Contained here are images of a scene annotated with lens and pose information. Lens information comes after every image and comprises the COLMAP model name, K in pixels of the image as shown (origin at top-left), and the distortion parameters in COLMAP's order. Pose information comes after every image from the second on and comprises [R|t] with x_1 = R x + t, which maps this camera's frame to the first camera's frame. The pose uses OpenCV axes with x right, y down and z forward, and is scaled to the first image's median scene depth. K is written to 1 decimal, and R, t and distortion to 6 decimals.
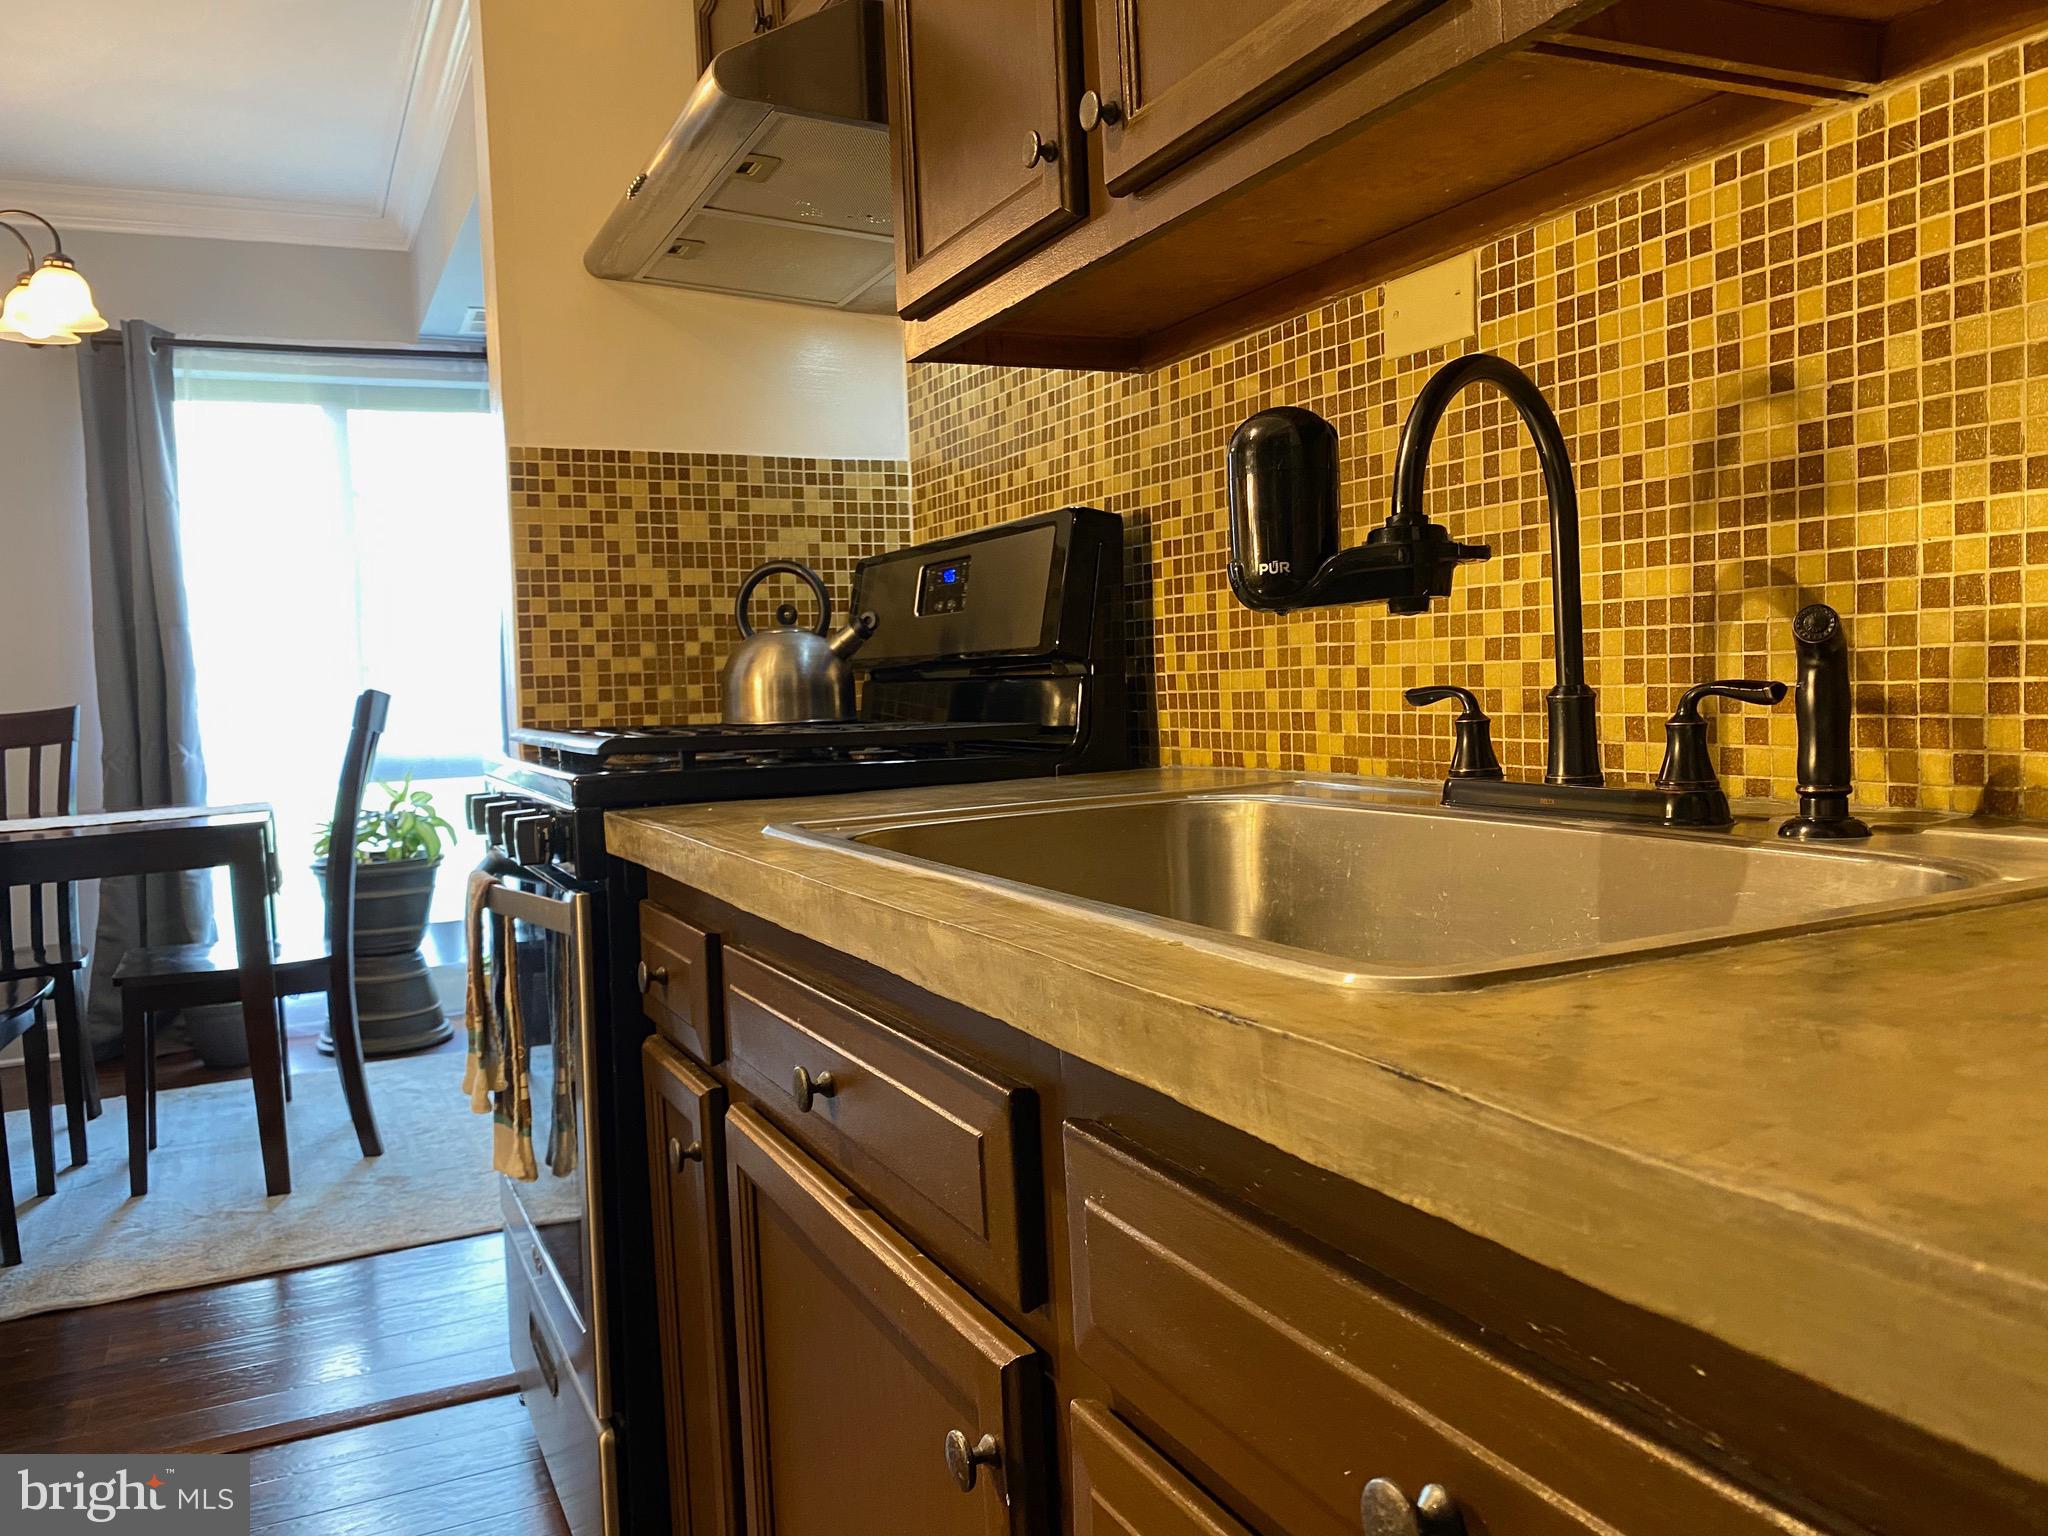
lens RADIAL K [[1564.1, 0, 1028.8], [0, 1564.1, 785.2], [0, 0, 1]] dist [0.038259, -0.065673]
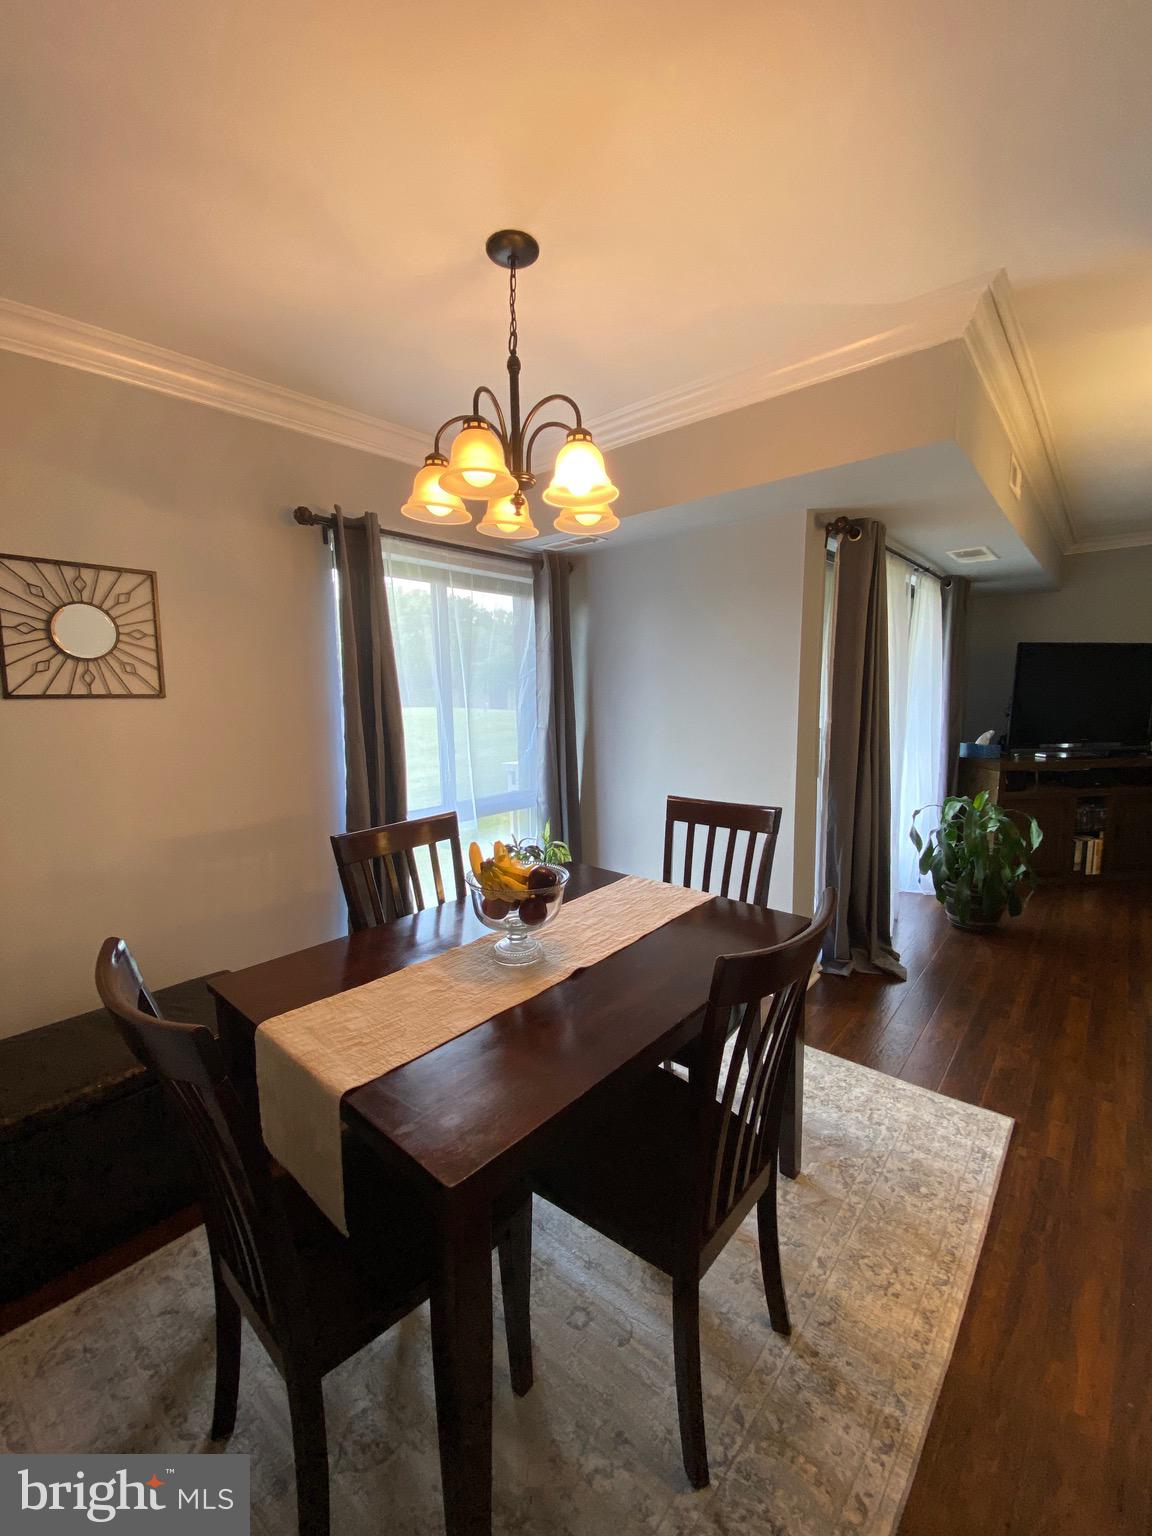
lens RADIAL K [[629.5, 0, 564.3], [0, 629.5, 778.4], [0, 0, 1]] dist [0.036208, -0.026408]
pose [[0.921197, -0.034734, 0.387542, -1.113325], [0.011215, 0.997964, 0.062786, -0.172156], [-0.388934, -0.053492, 0.919711, 0.719593]]
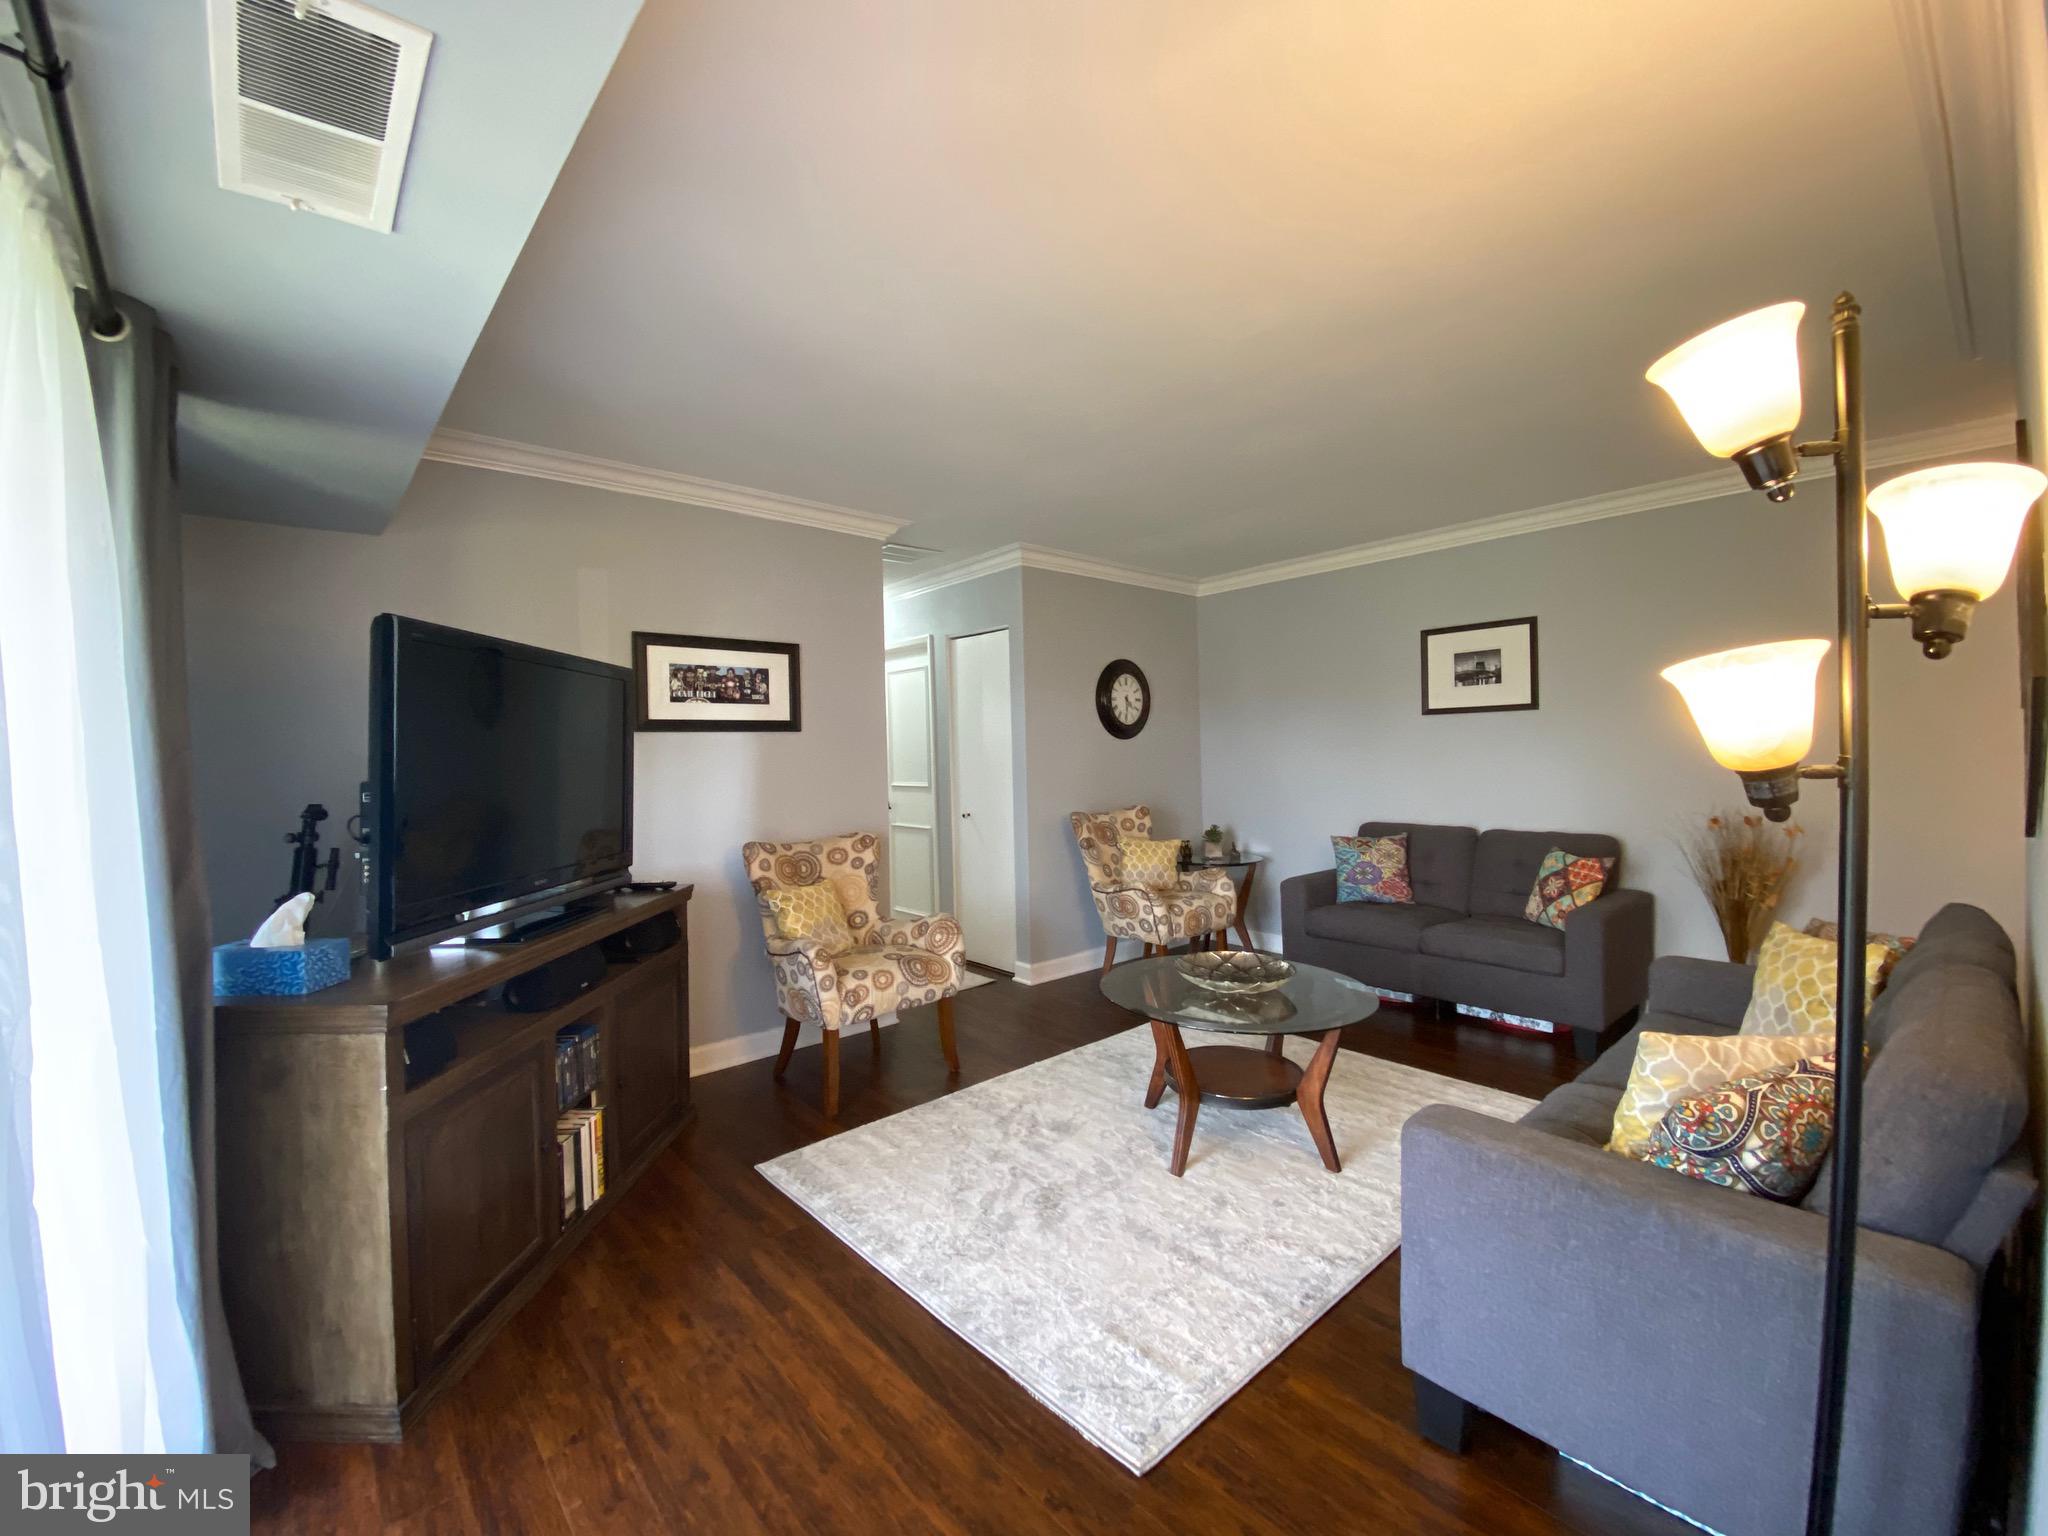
lens RADIAL K [[850.2, 0, 1022.6], [0, 850.2, 765.3], [0, 0, 1]] dist [0.058308, -0.040396]
pose [[-0.267774, 0.028778, 0.963052, -0.227576], [0.097875, 0.995196, -0.002525, -0.235695], [-0.958498, 0.093583, -0.269304, 1.492608]]
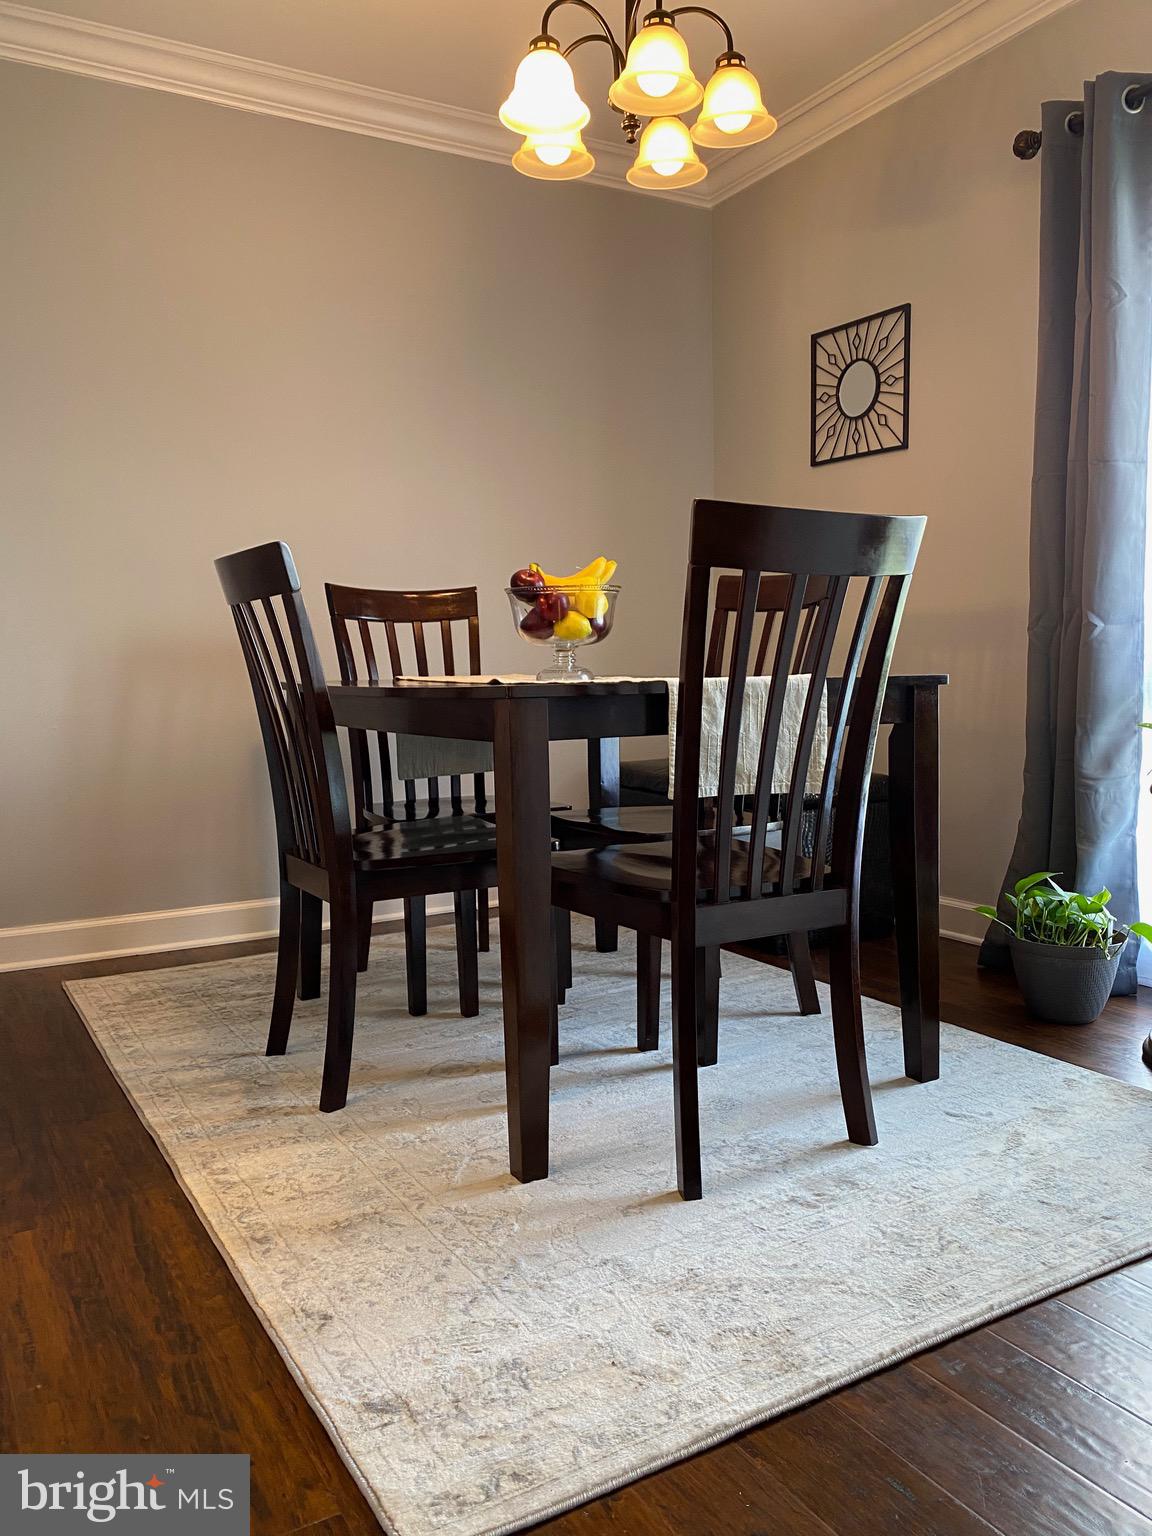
lens RADIAL K [[1180.8, 0, 576.0], [0, 1180.8, 768.0], [0, 0, 1]] dist [0.031468, -0.013299]
pose [[0.078986, 0.127563, -0.988680, 0.096562], [-0.053936, 0.990873, 0.123537, -0.015329], [0.995415, 0.043568, 0.085146, 1.227412]]
